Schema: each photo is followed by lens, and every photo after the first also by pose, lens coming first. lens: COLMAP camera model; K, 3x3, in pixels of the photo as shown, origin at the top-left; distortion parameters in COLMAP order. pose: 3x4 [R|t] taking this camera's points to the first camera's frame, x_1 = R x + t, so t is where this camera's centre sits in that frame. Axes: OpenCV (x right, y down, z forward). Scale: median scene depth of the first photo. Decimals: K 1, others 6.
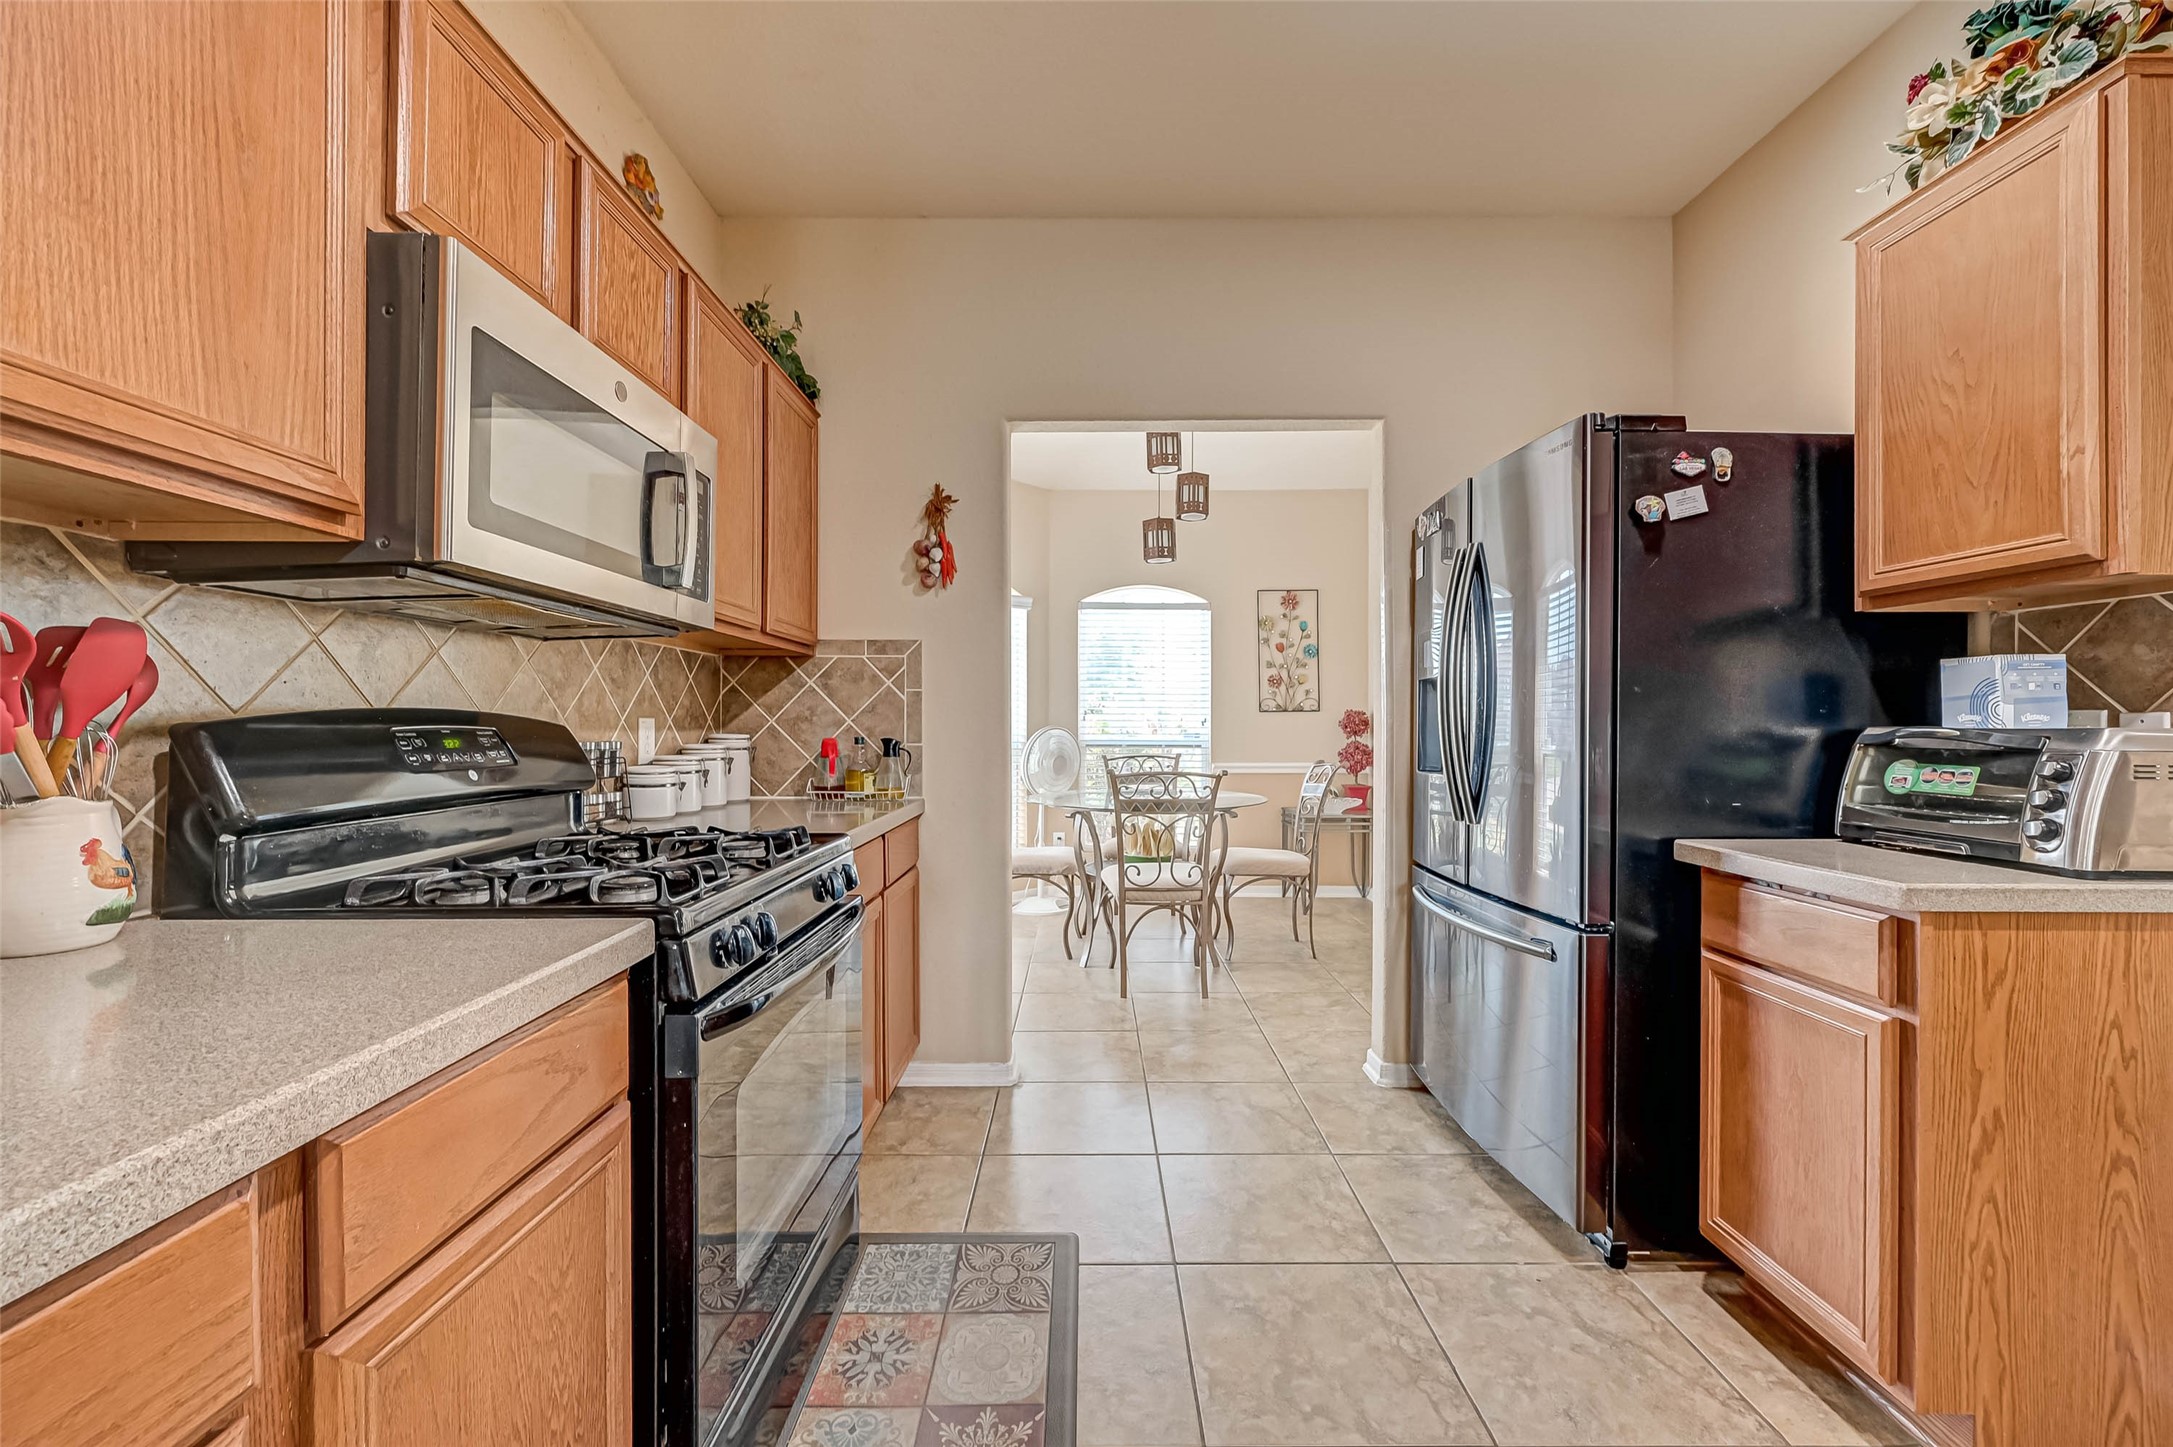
lens RADIAL K [[868.1, 0, 1086.2], [0, 868.1, 724.2], [0, 0, 1]] dist [-0.000071, -0.000045]
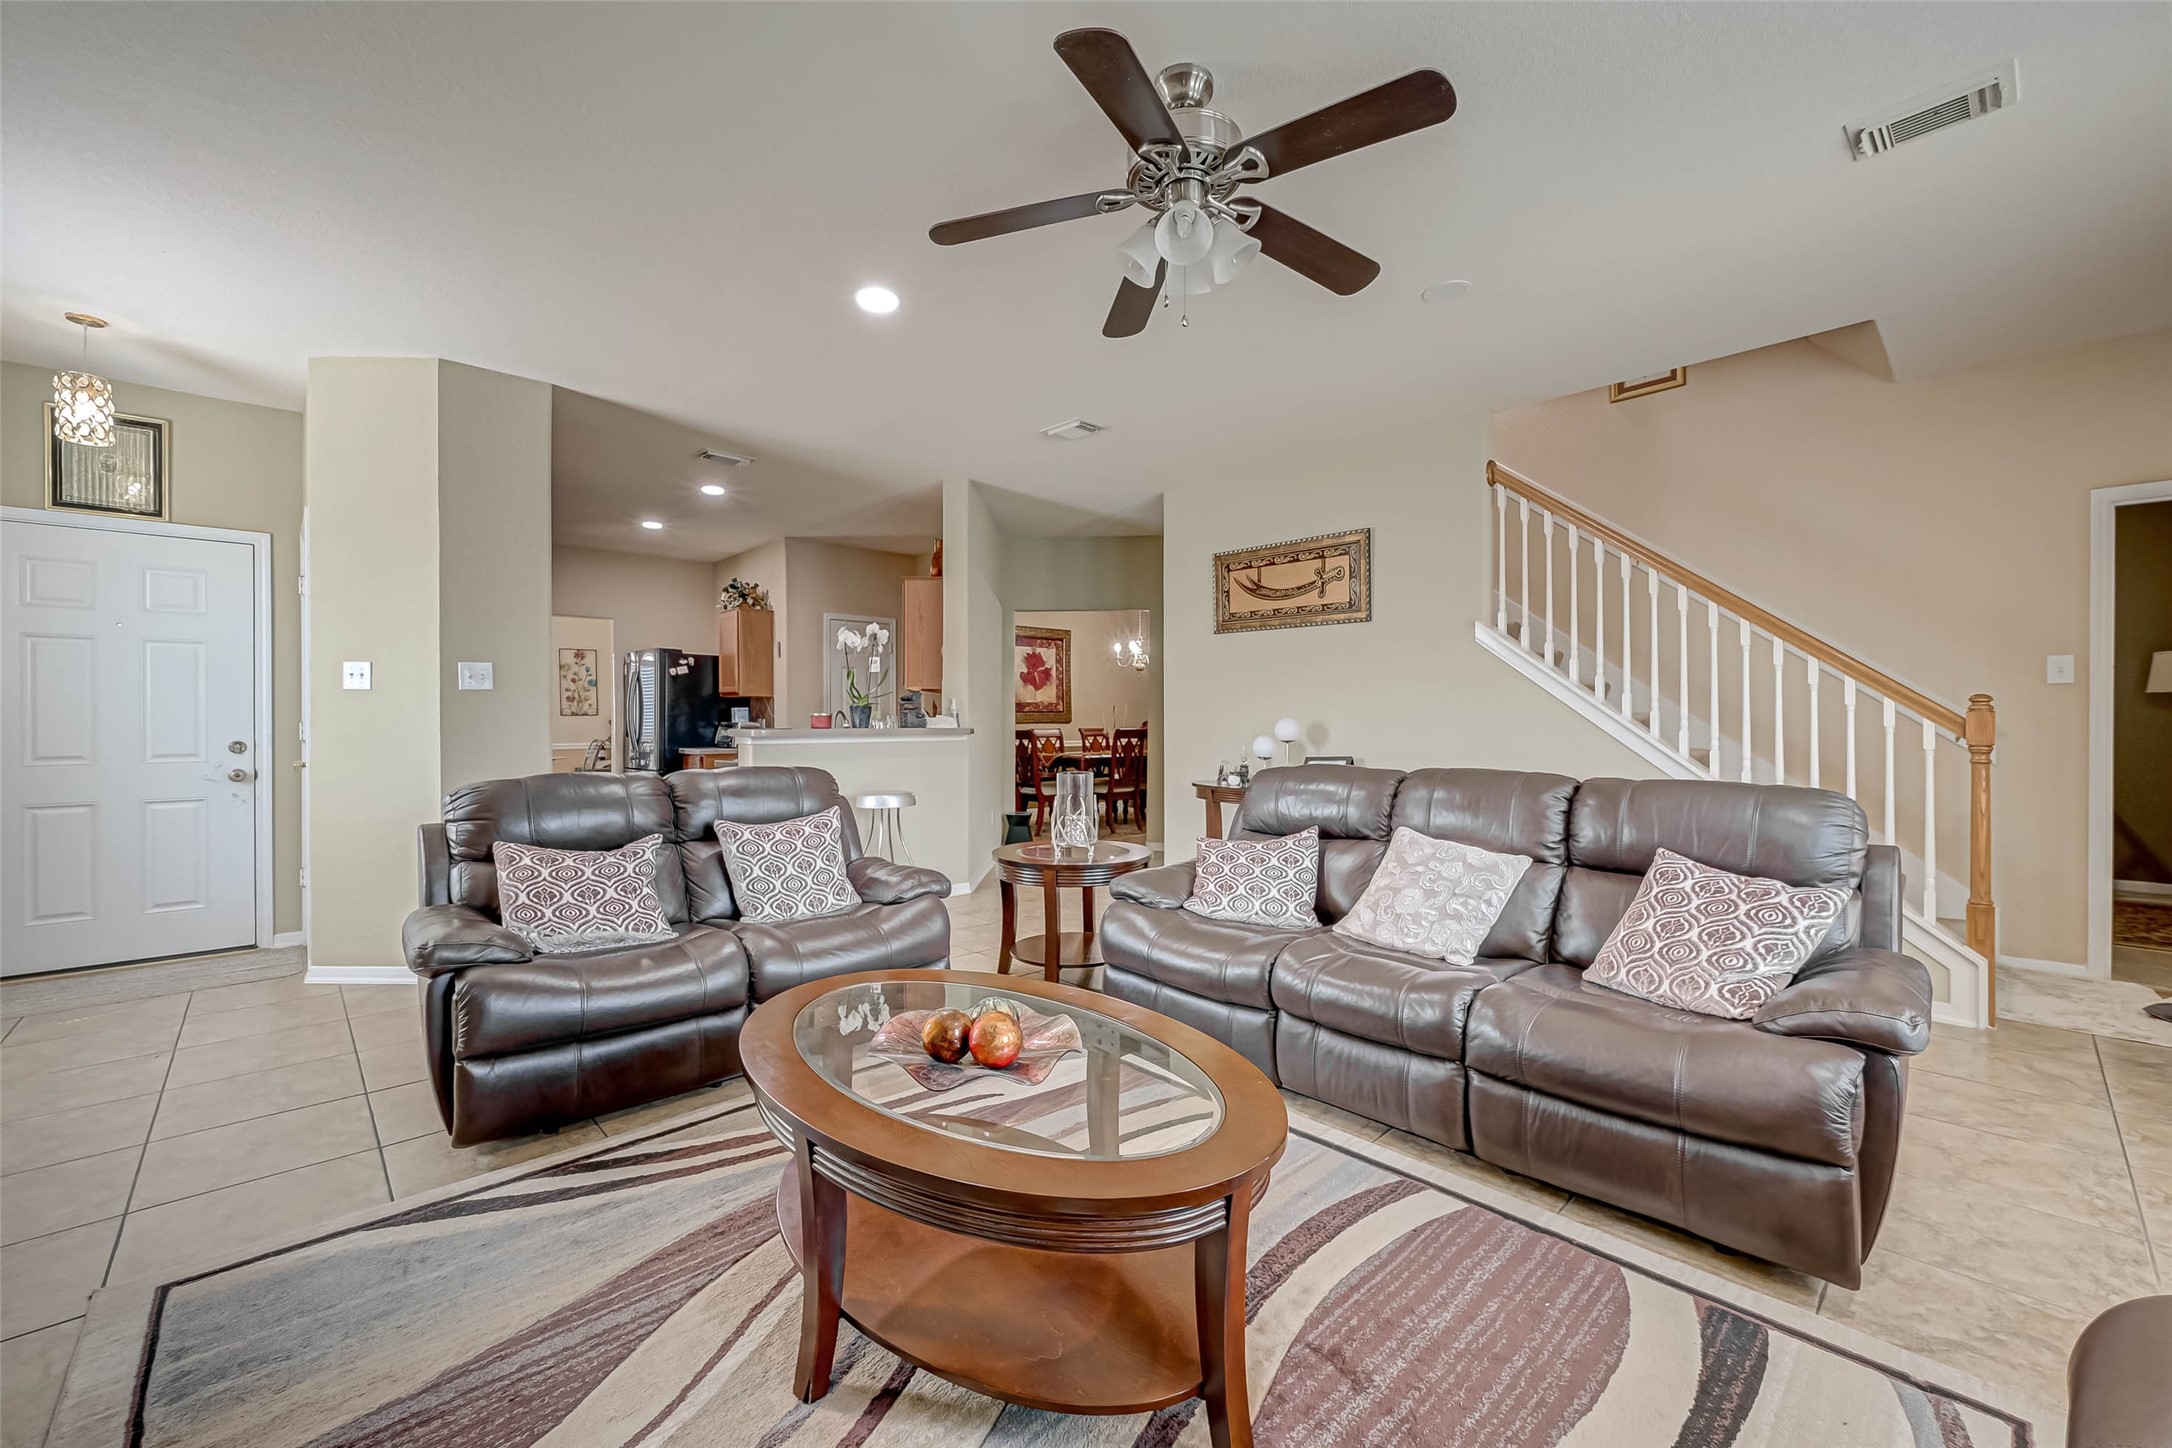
lens RADIAL K [[867.7, 0, 1075.8], [0, 867.7, 722.2], [0, 0, 1]] dist [-0.000071, -0.000045]
pose [[0.733018, -0.005738, 0.680185, -0.623104], [0.006439, 0.999978, 0.001496, 0.005370], [-0.680179, 0.003283, 0.733039, -2.695014]]
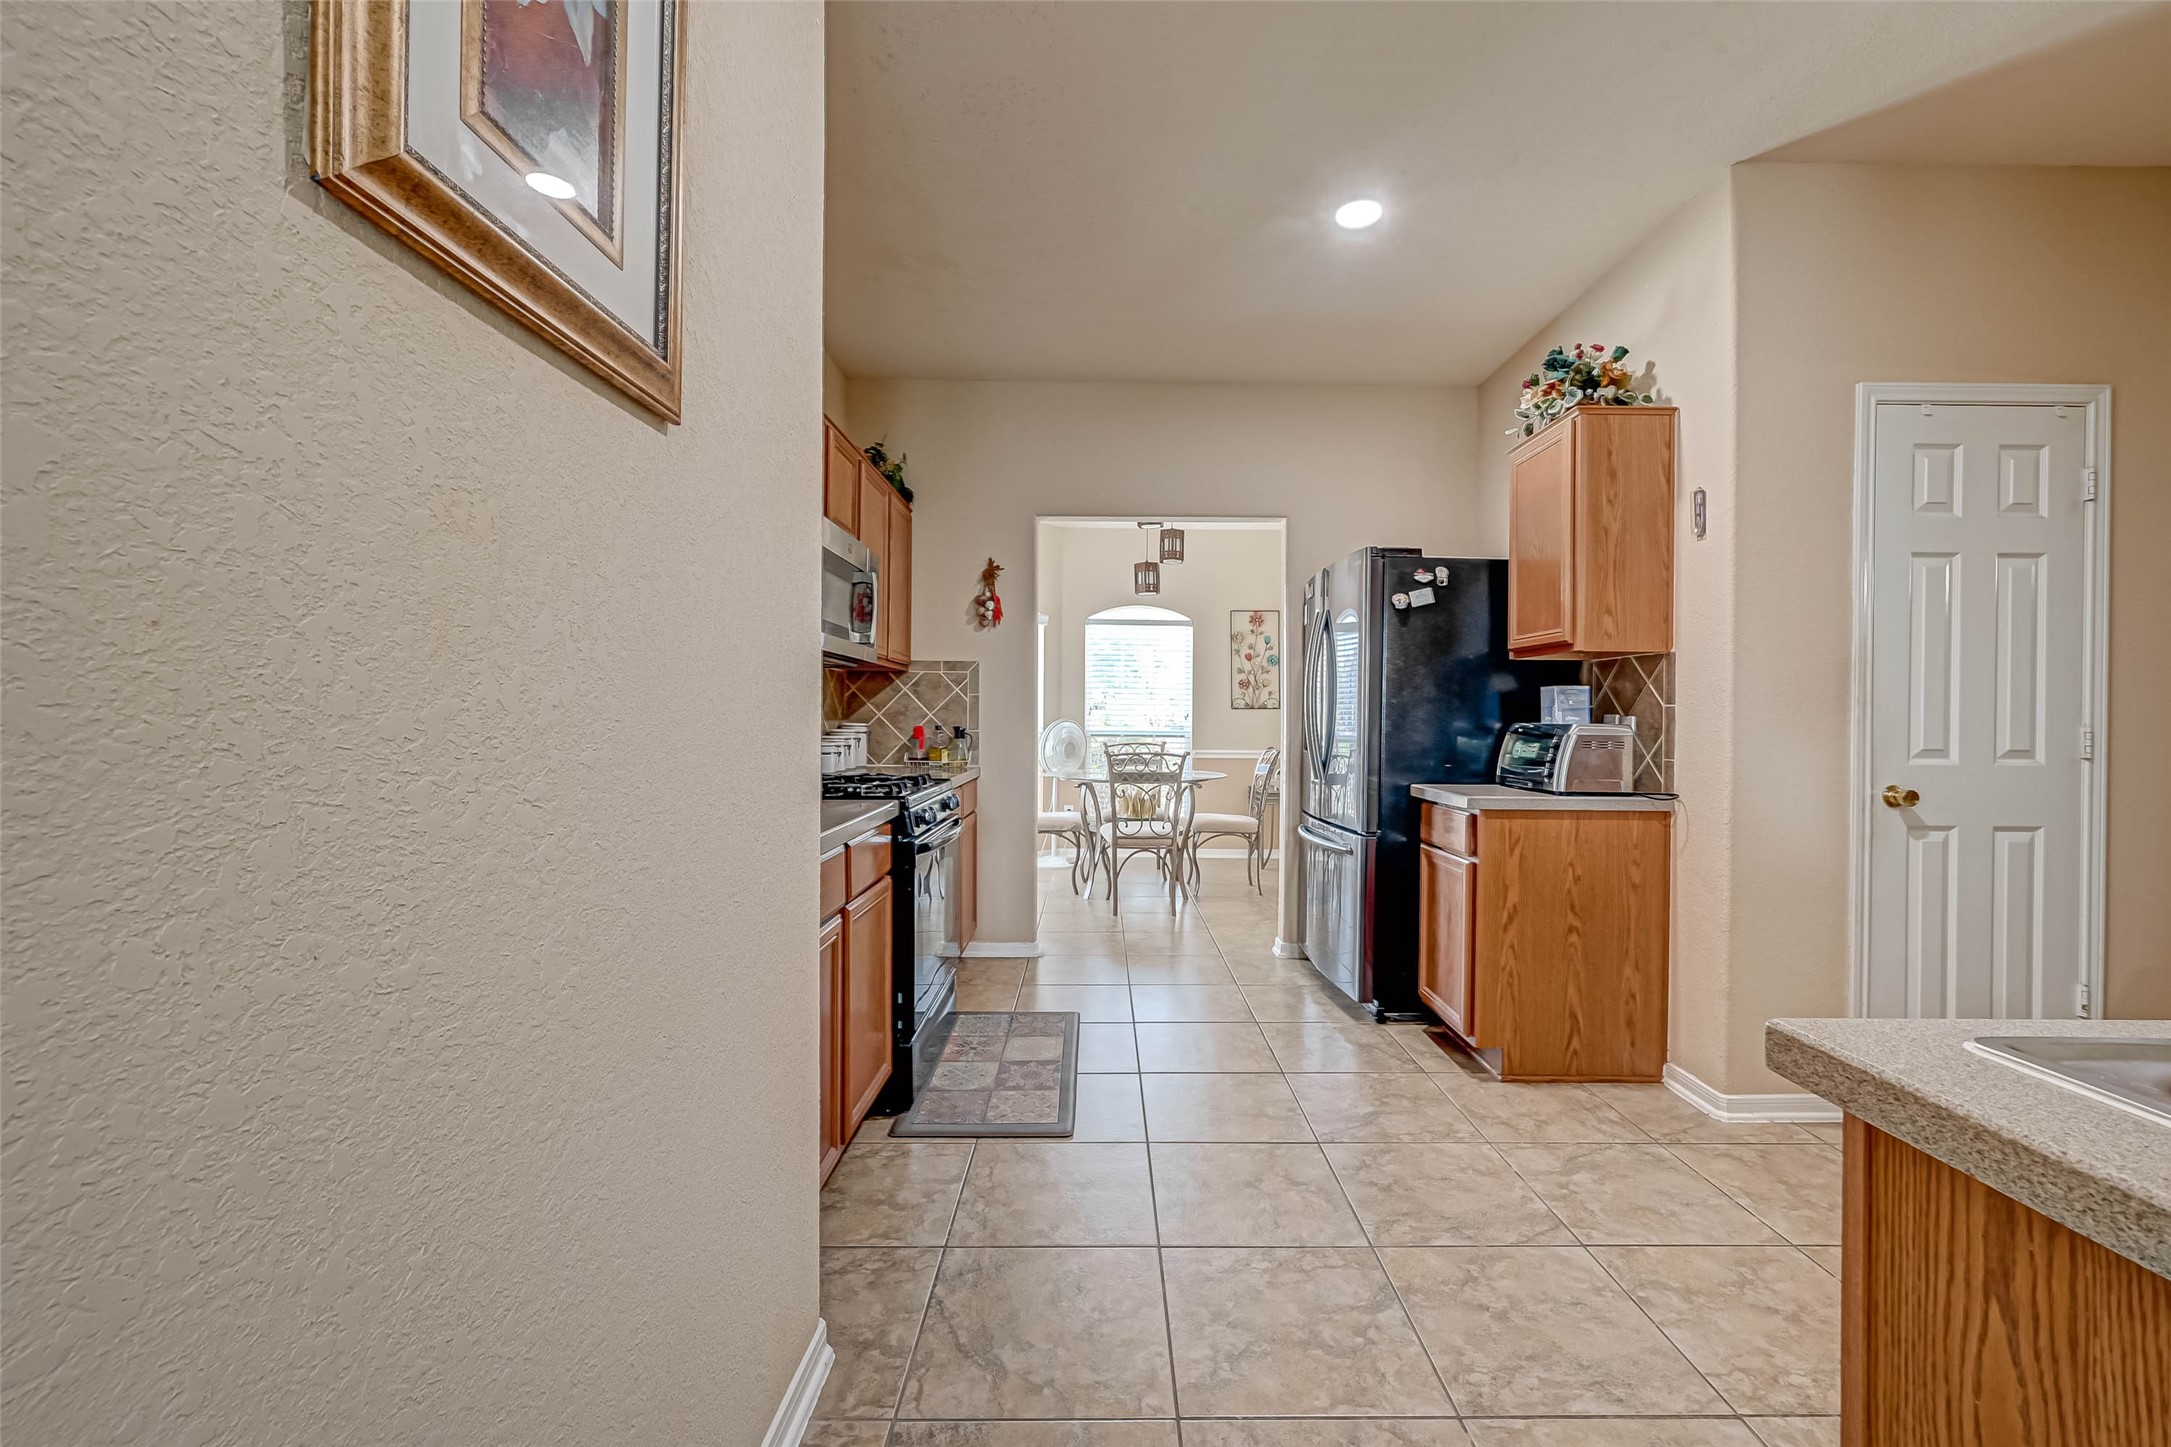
lens RADIAL K [[867.3, 0, 1118.2], [0, 867.3, 715.9], [0, 0, 1]] dist [-0.000071, -0.000045]
pose [[0.999618, 0.007245, 0.026675, 0.014050], [-0.007192, 0.999972, -0.002088, -0.001311], [-0.026690, 0.001896, 0.999642, -0.605177]]
